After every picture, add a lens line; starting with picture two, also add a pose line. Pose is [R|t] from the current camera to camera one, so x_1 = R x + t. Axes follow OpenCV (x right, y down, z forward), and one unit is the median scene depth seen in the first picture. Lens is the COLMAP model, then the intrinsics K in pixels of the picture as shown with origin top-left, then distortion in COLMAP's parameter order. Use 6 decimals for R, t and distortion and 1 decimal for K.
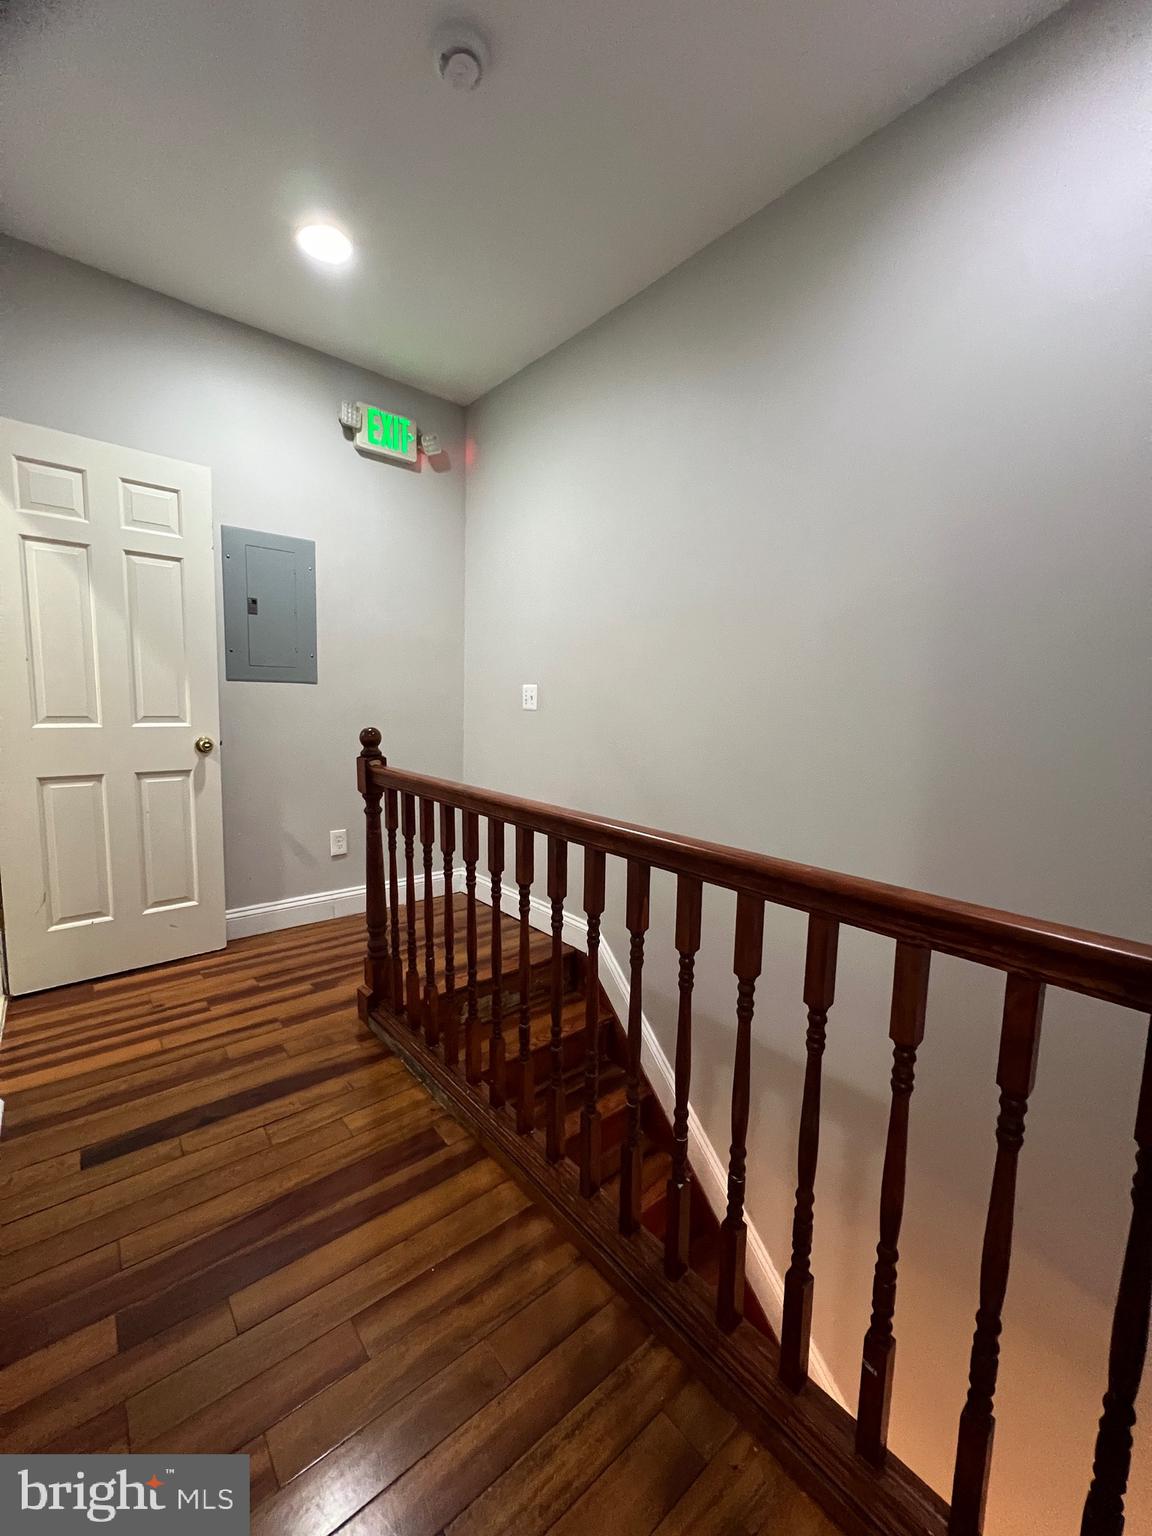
lens RADIAL K [[614.2, 0, 570.4], [0, 614.2, 770.2], [0, 0, 1]] dist [-0.000092, 0.000562]
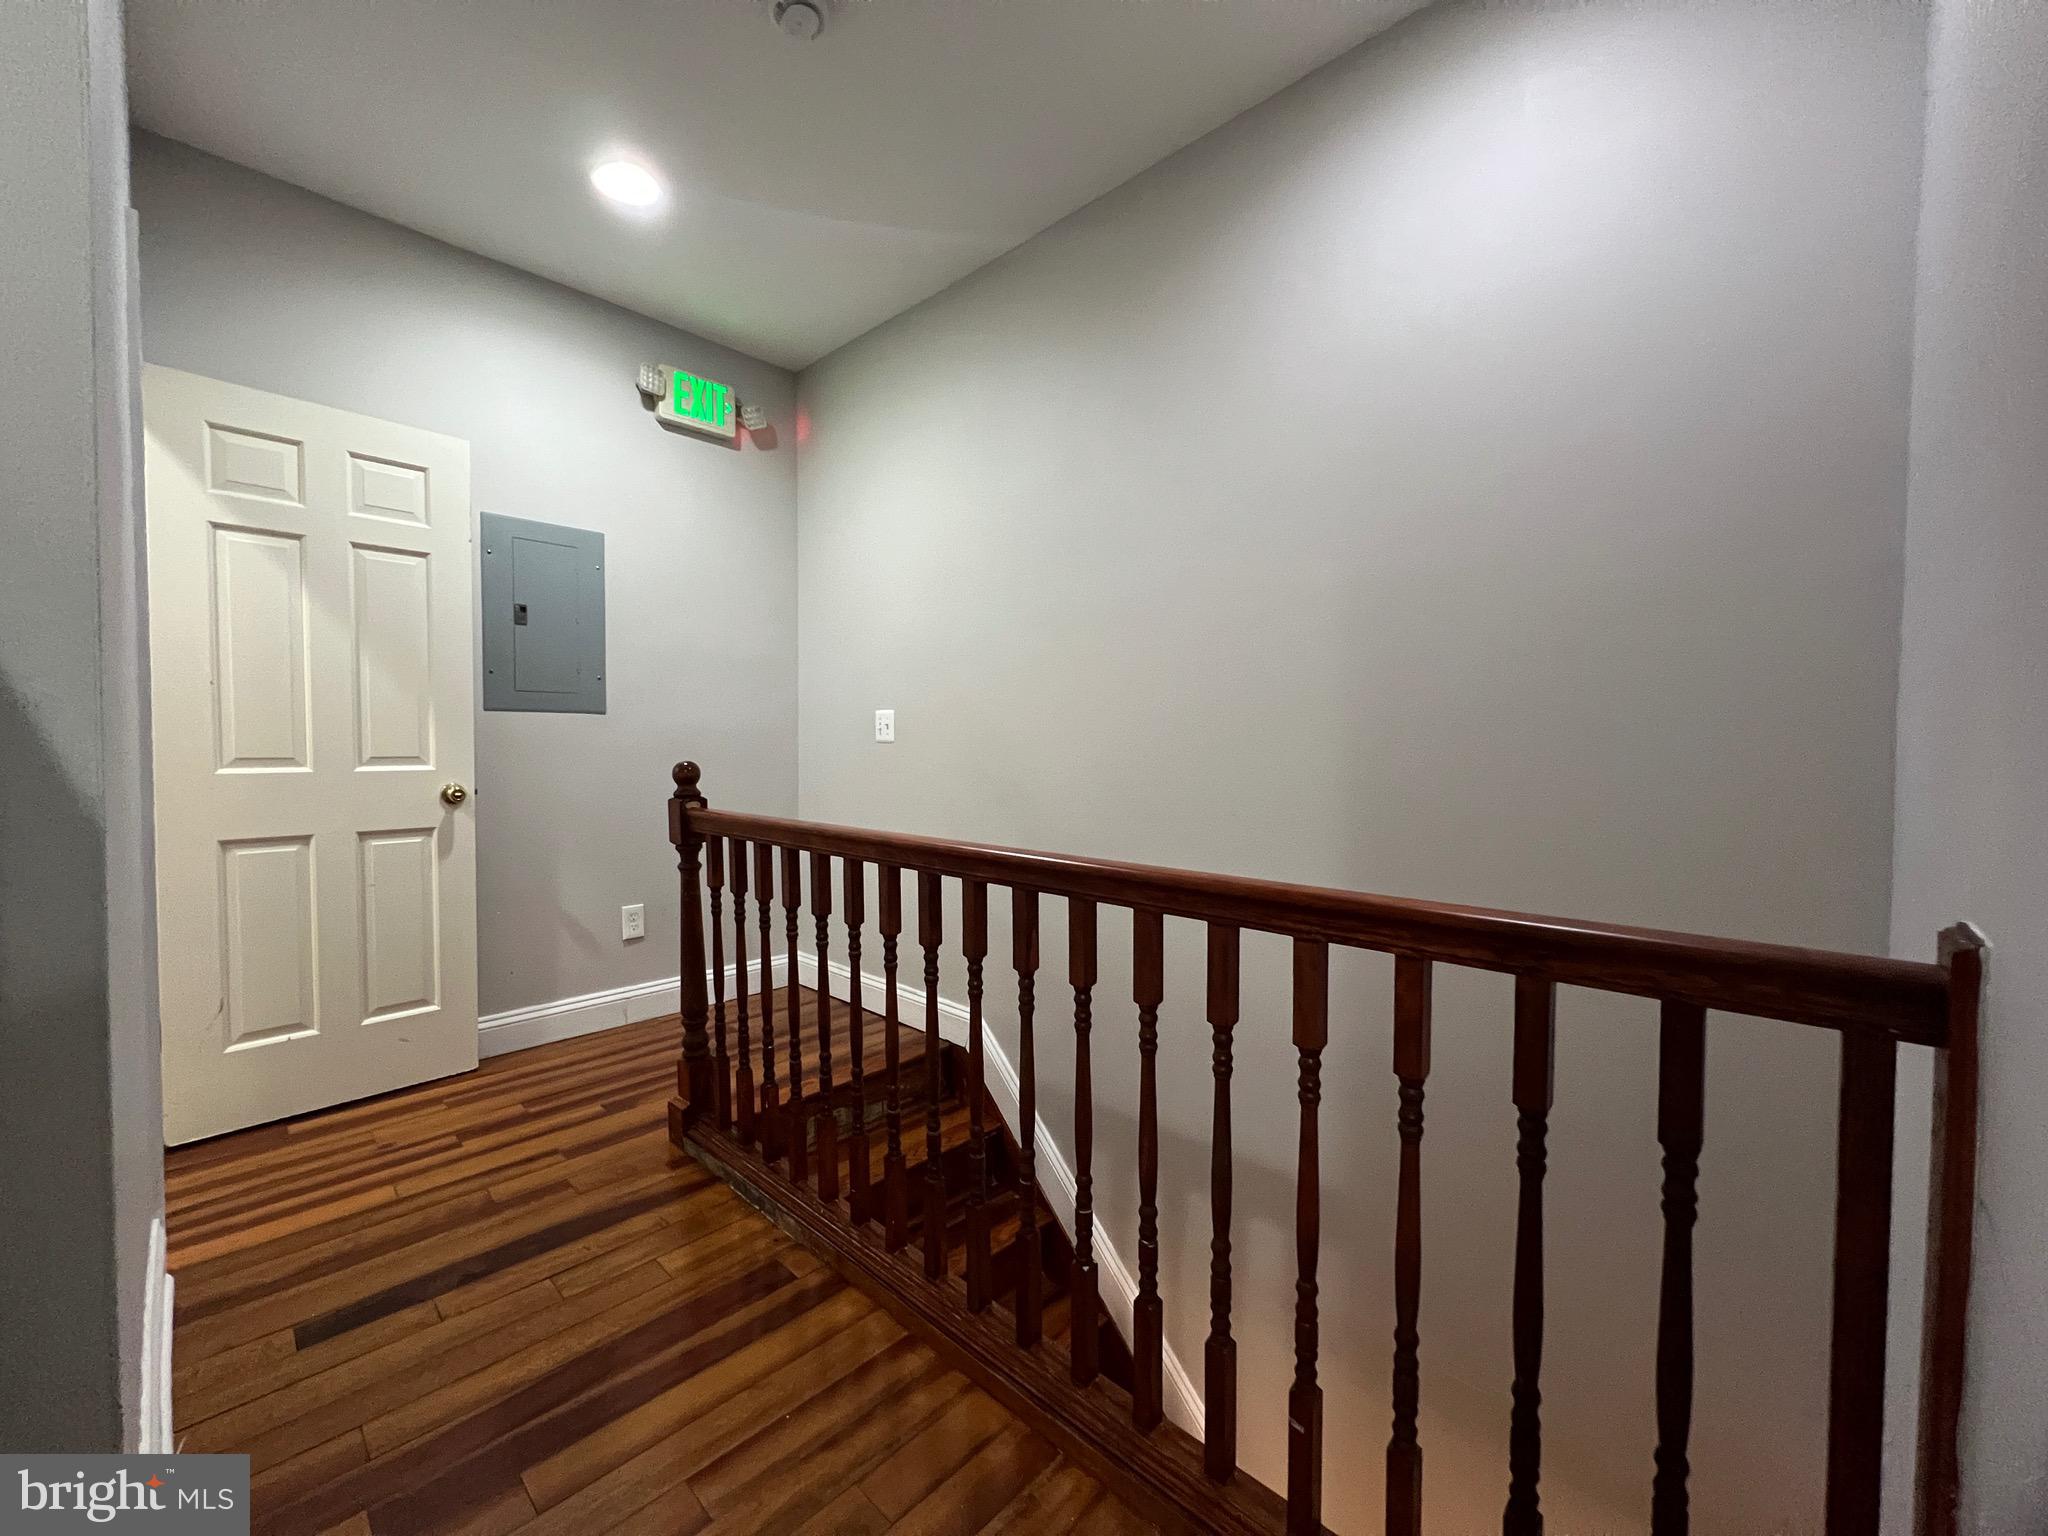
lens RADIAL K [[819.0, 0, 1017.9], [0, 819.0, 774.1], [0, 0, 1]] dist [-0.000092, 0.000562]
pose [[0.994415, -0.025432, 0.102434, -0.006701], [0.033095, 0.996722, -0.073818, 0.035827], [-0.100221, 0.076796, 0.991997, -0.083513]]
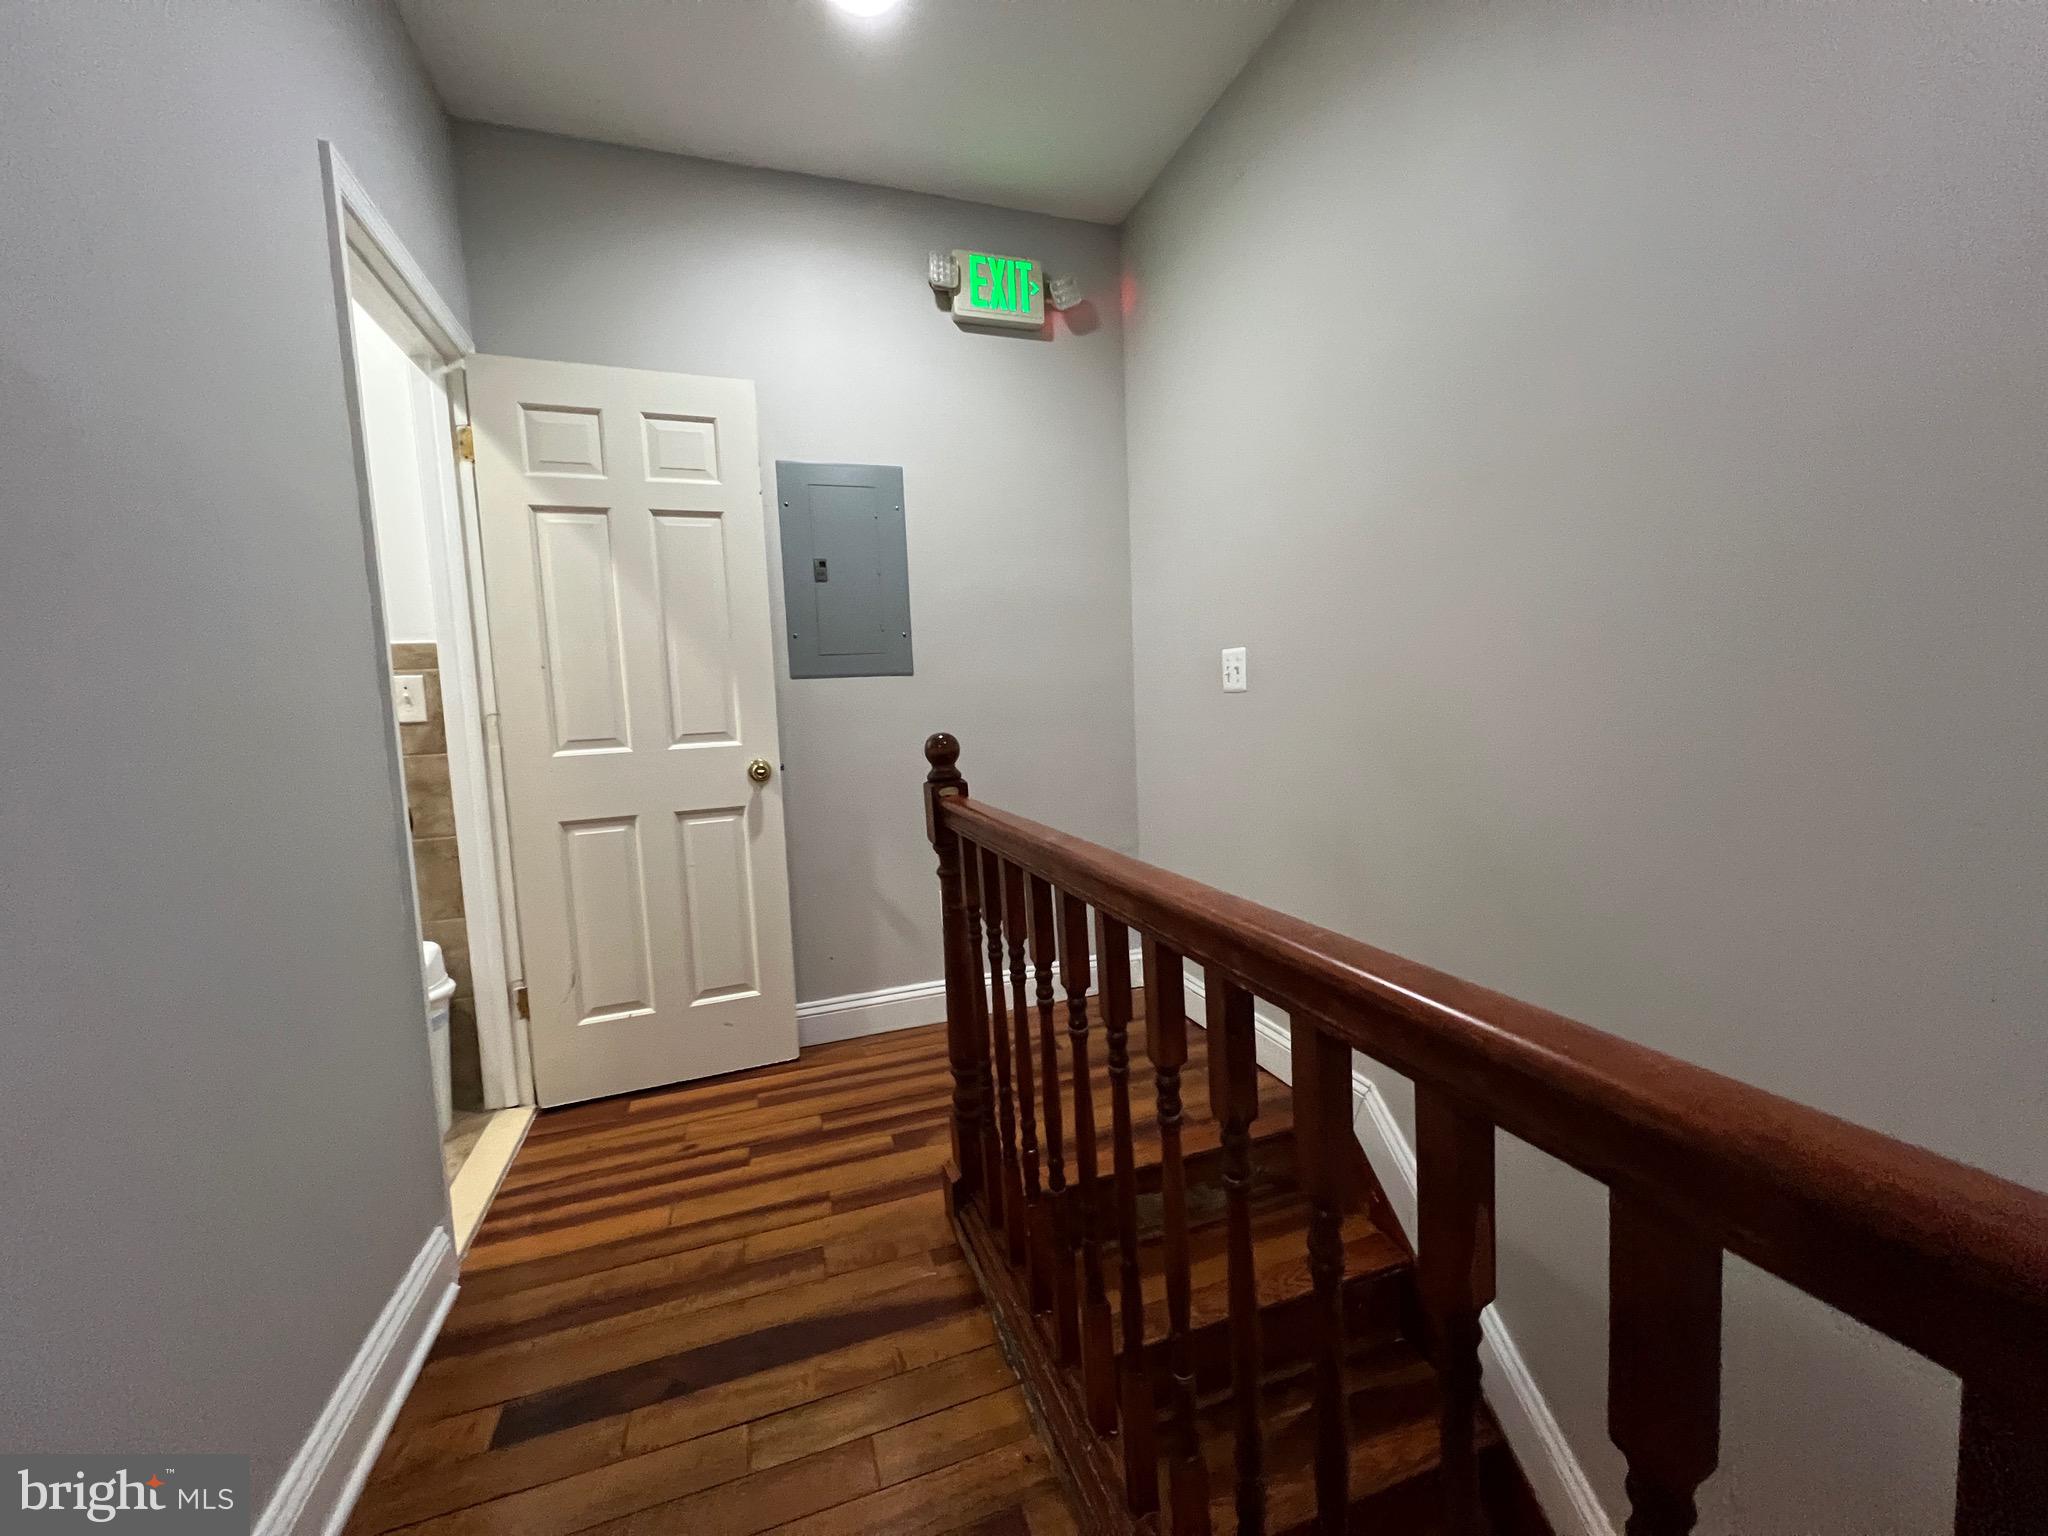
lens RADIAL K [[819.0, 0, 1023.2], [0, 819.0, 770.9], [0, 0, 1]] dist [-0.000092, 0.000562]
pose [[0.932661, -0.035341, -0.359018, 0.030687], [0.027656, 0.999266, -0.026522, -0.008201], [0.359692, 0.014807, 0.932954, 0.254691]]
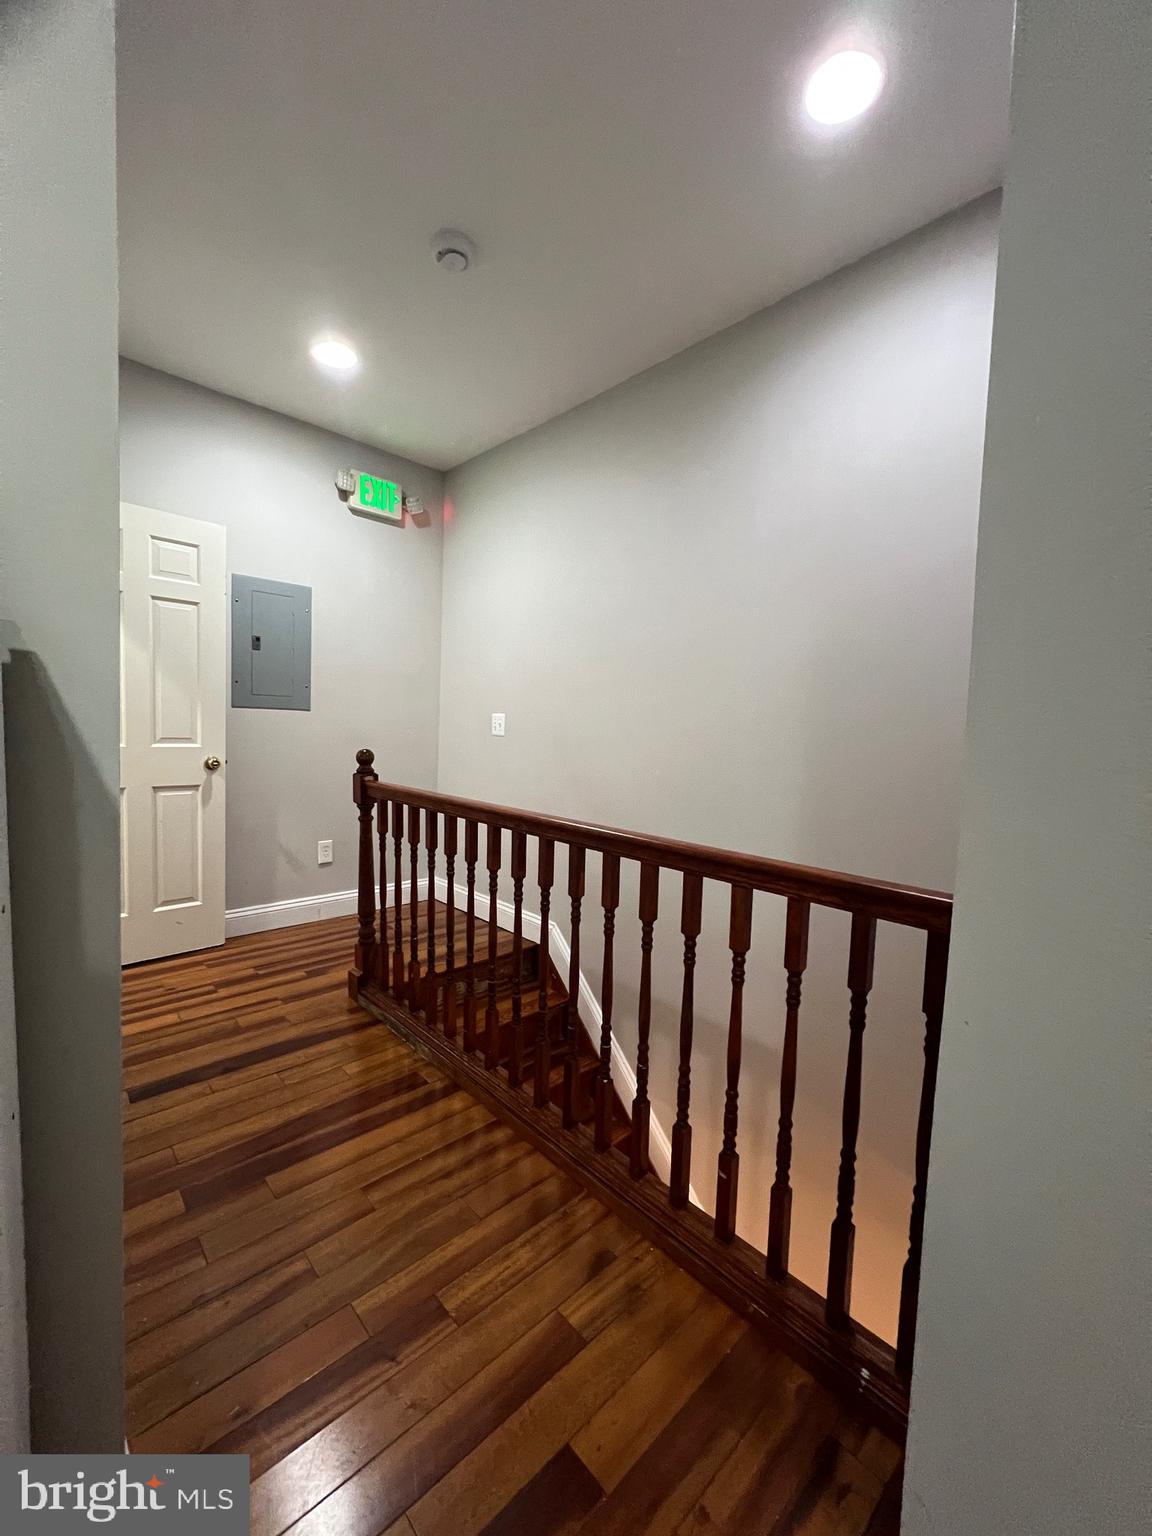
lens RADIAL K [[614.2, 0, 568.4], [0, 614.2, 771.9], [0, 0, 1]] dist [-0.000092, 0.000562]
pose [[0.998745, 0.007553, 0.049510, 0.011022], [-0.005593, 0.999200, -0.039608, 0.018716], [-0.049770, 0.039281, 0.997988, -0.194795]]
